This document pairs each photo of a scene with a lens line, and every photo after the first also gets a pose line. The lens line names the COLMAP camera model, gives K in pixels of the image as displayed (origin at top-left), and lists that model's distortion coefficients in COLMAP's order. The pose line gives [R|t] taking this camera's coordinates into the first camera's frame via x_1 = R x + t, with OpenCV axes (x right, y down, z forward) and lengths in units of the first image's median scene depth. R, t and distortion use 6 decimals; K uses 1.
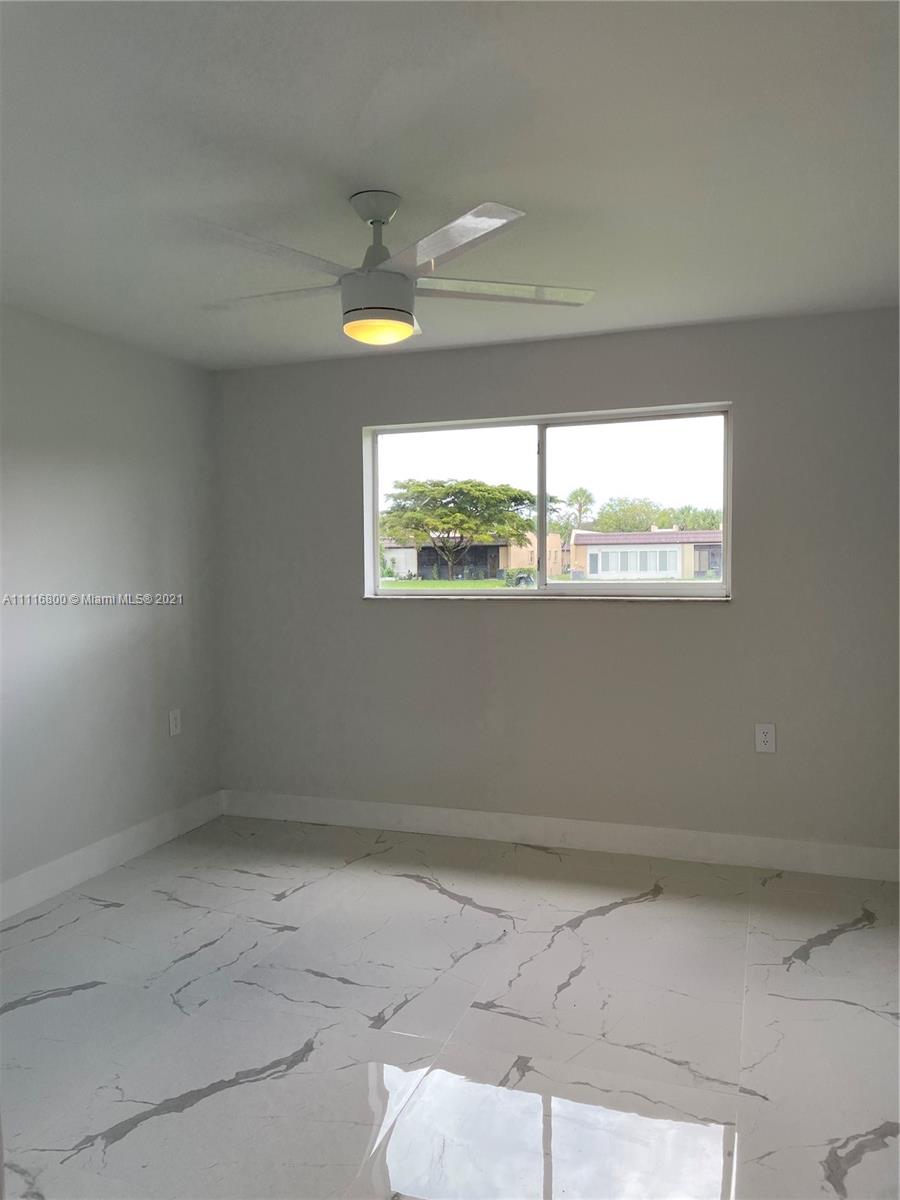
lens RADIAL K [[903.4, 0, 449.1], [0, 903.4, 613.3], [0, 0, 1]] dist [0.099501, -0.131293]
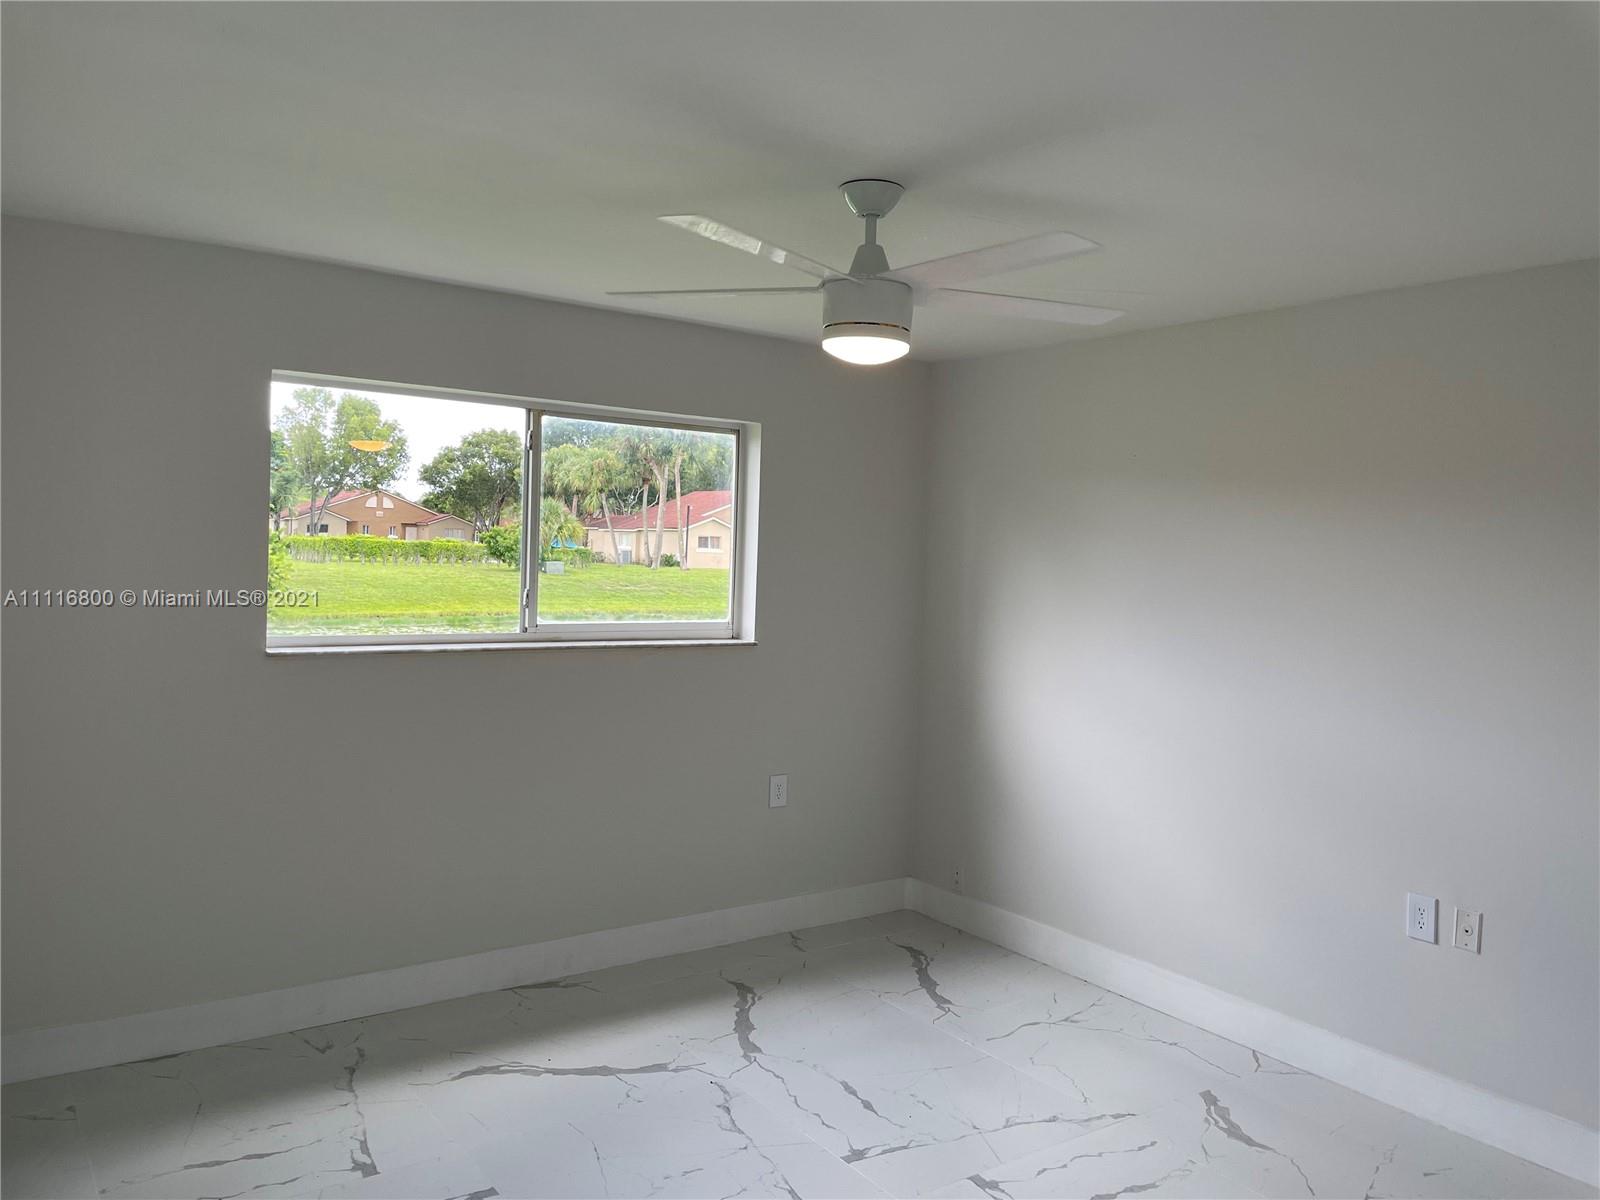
lens RADIAL K [[1206.9, 0, 806.3], [0, 1206.9, 591.3], [0, 0, 1]] dist [0.100250, -0.134151]
pose [[0.567067, 0.001195, 0.823670, -0.646486], [0.007801, 0.999946, -0.006822, -0.057155], [-0.823634, 0.010294, 0.567028, 0.282100]]
